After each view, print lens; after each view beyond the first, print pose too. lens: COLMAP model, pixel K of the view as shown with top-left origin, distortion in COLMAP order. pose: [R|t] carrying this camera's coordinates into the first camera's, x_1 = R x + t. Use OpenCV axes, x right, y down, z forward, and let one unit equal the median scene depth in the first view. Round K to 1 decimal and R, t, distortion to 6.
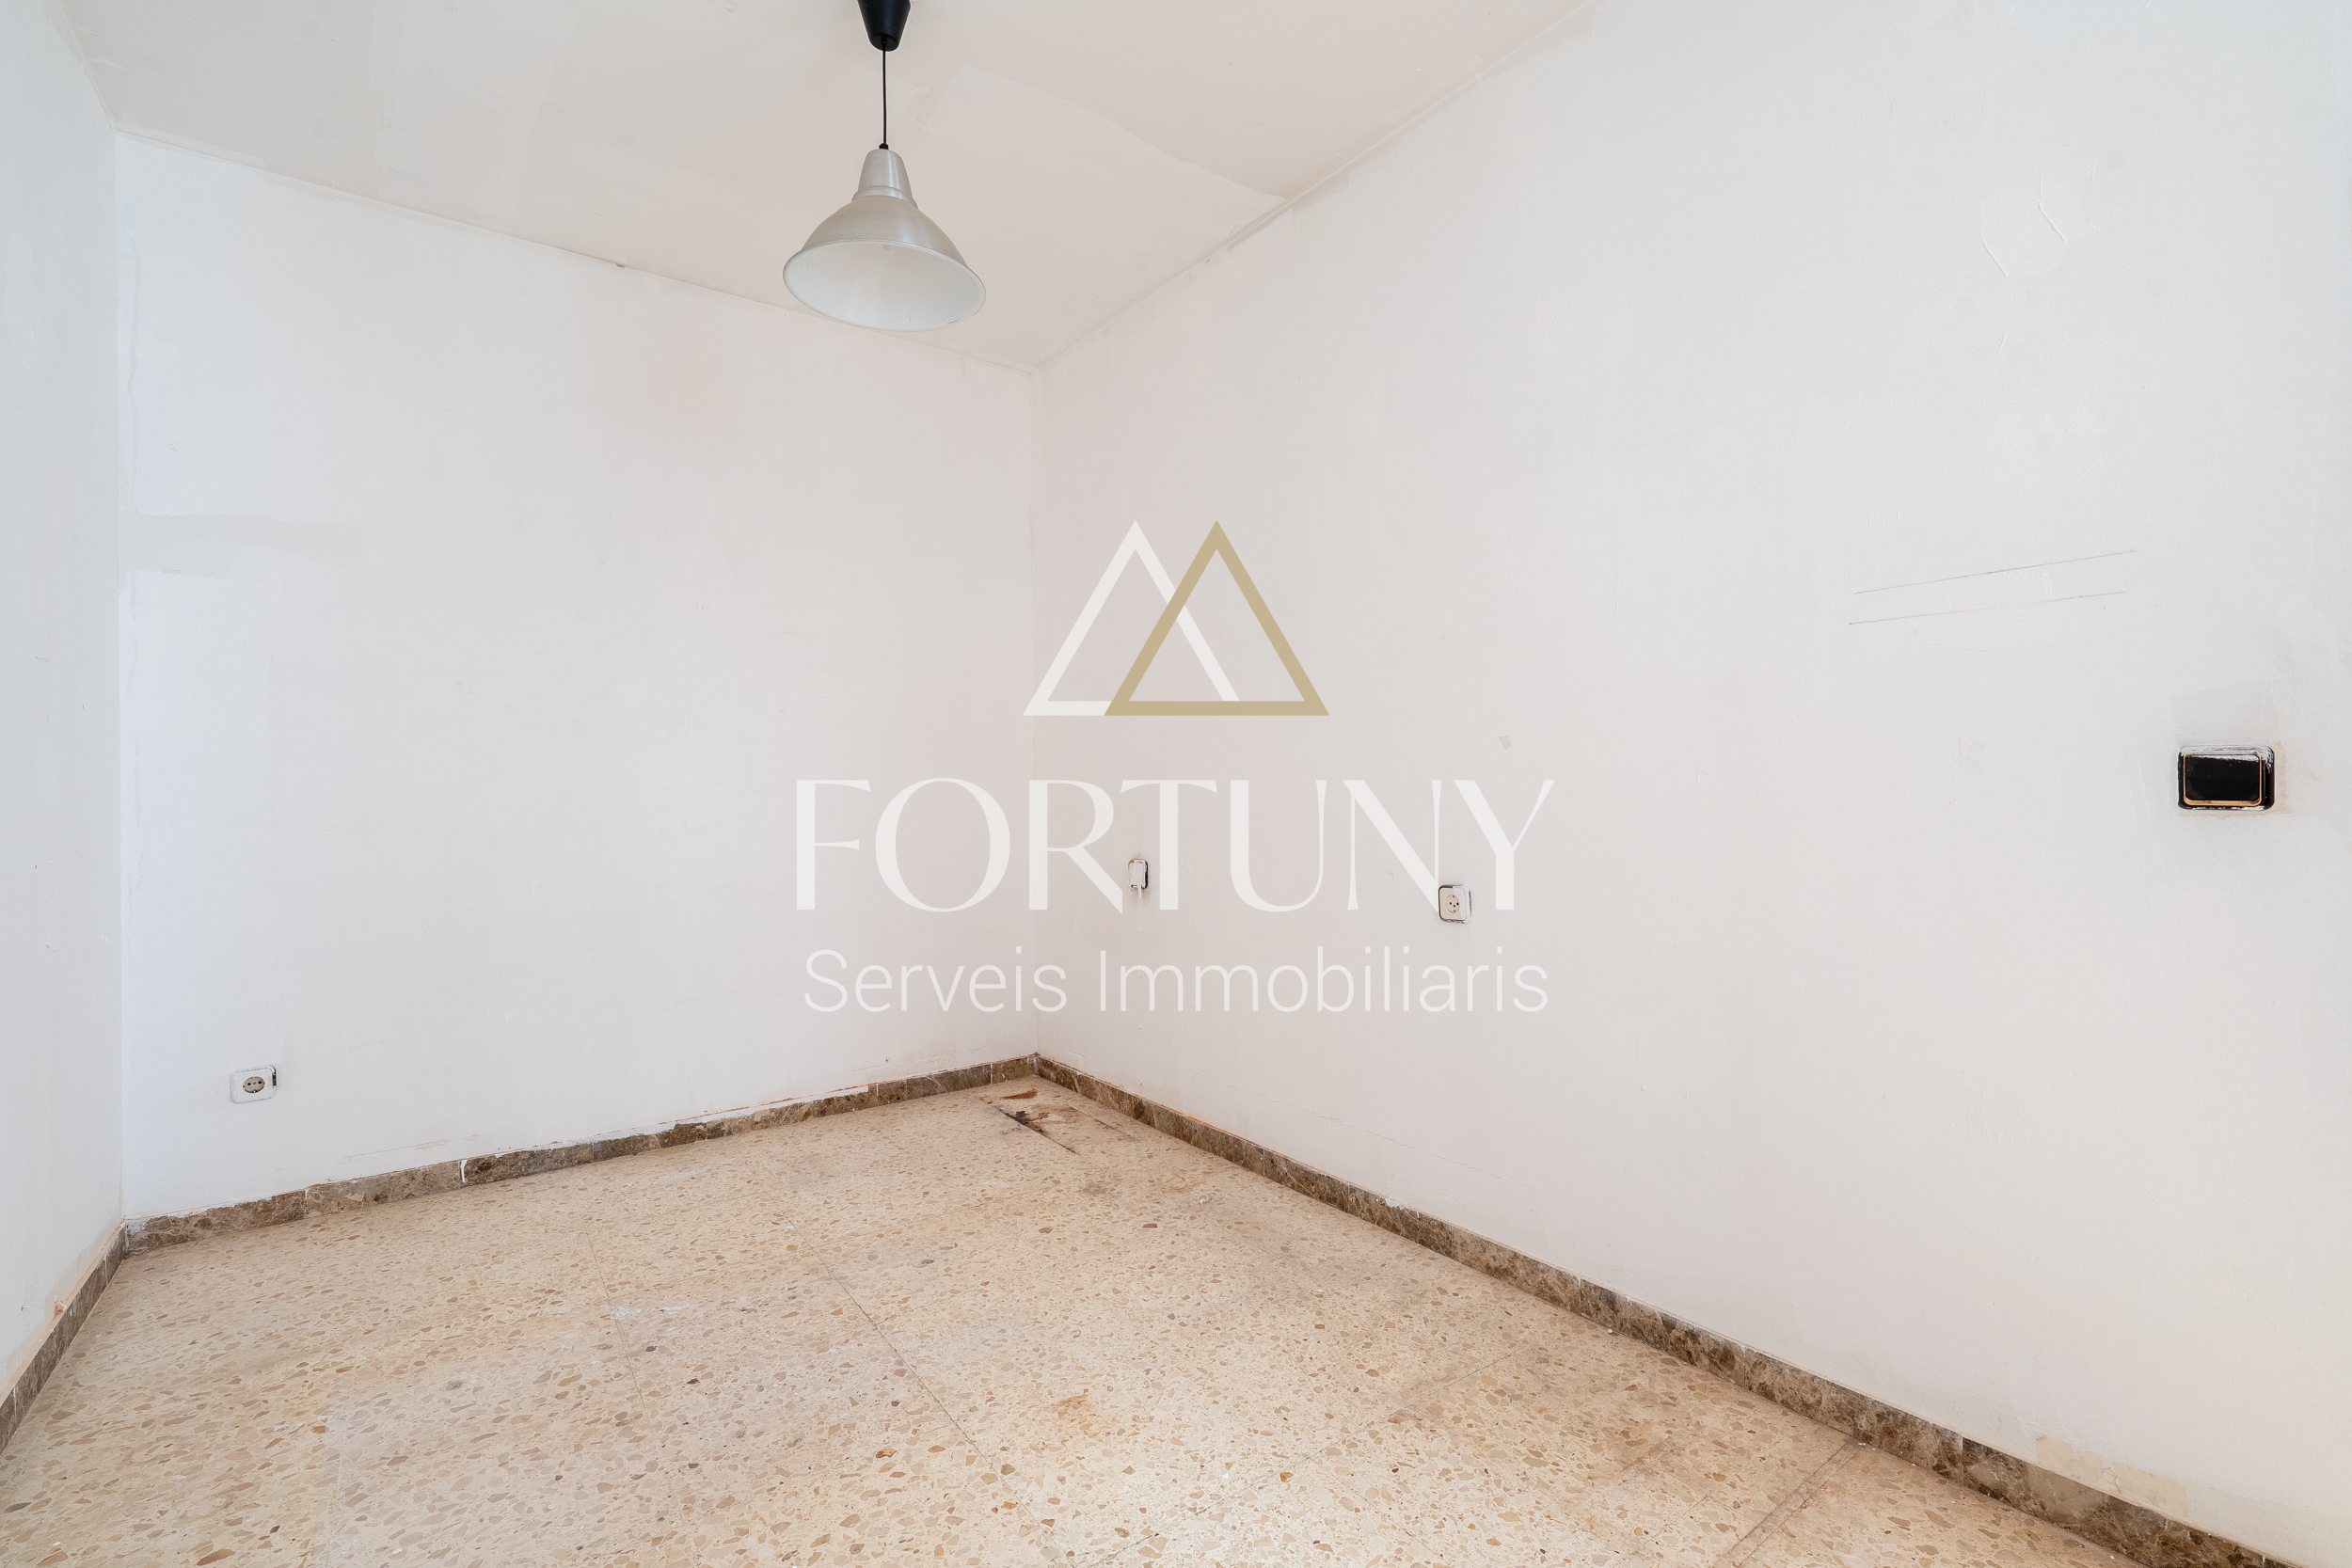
lens RADIAL K [[1049.3, 0, 1194.8], [0, 1049.3, 760.7], [0, 0, 1]] dist [0.001074, 0.000289]
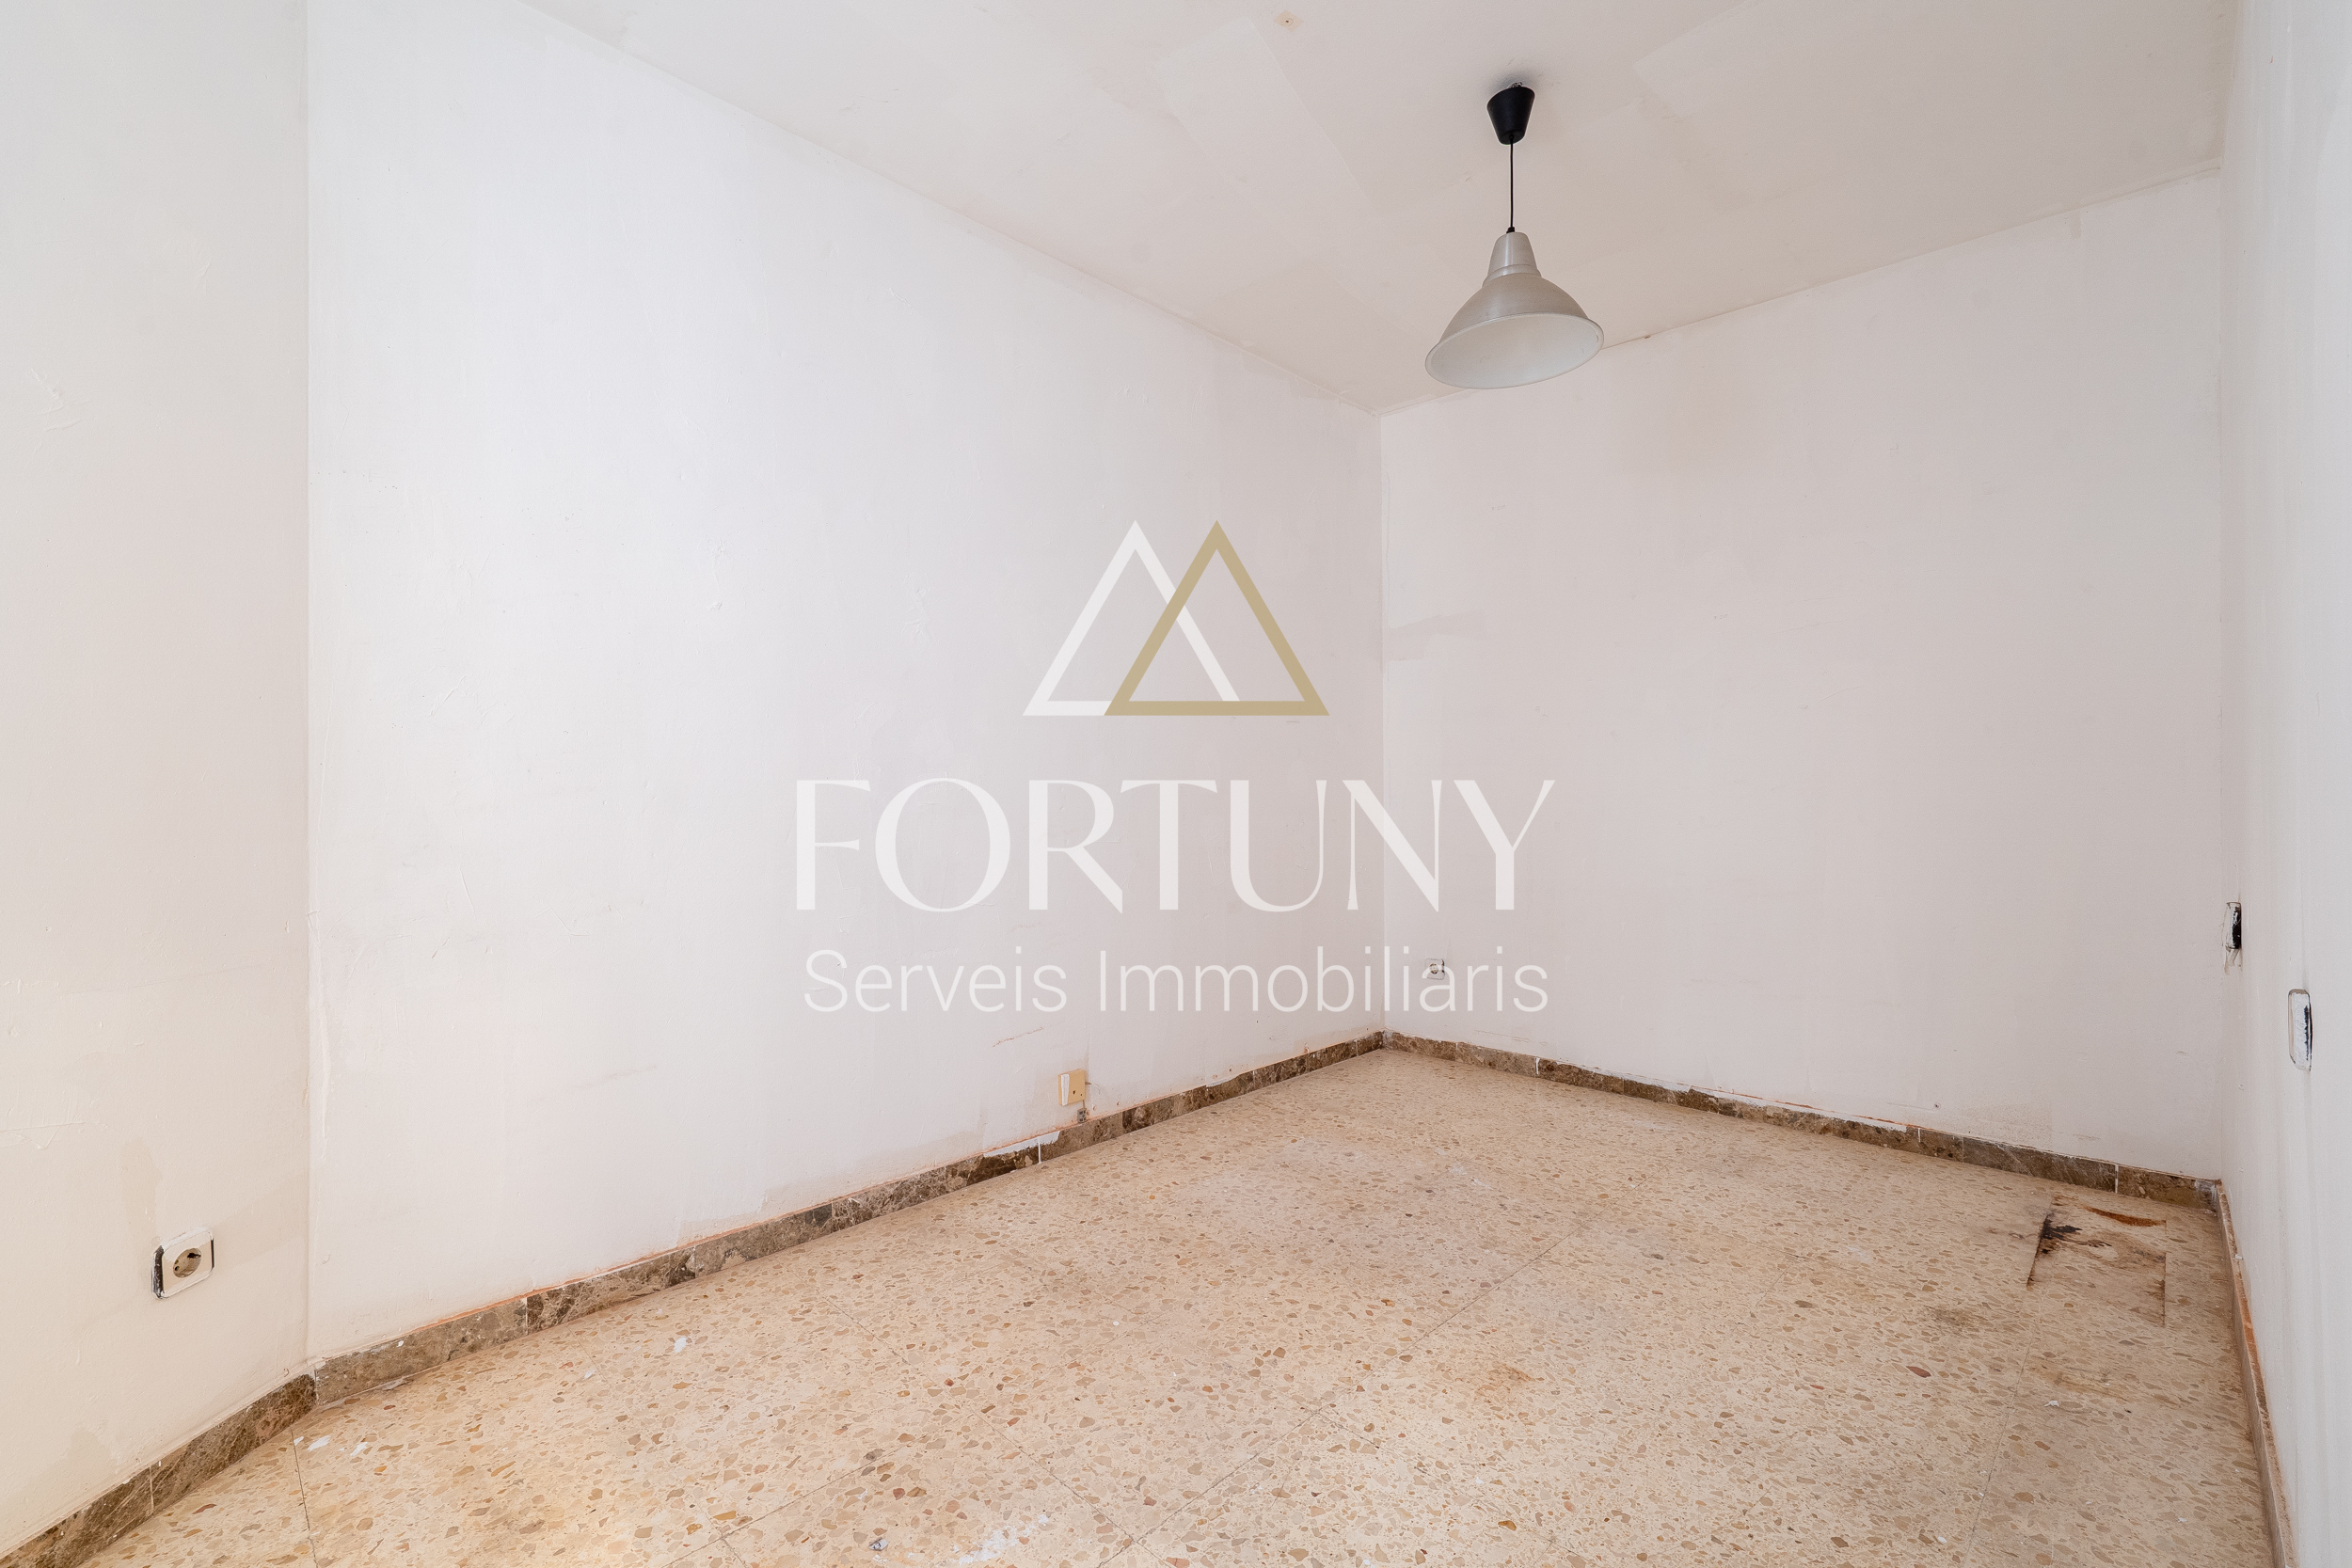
lens RADIAL K [[1014.1, 0, 1163.1], [0, 1014.1, 770.8], [0, 0, 1]] dist [0.000260, -0.000280]
pose [[0.150837, -0.009876, -0.988509, 0.481348], [0.027516, 0.999605, -0.005788, 0.000333], [0.988176, -0.026327, 0.151049, 0.291435]]
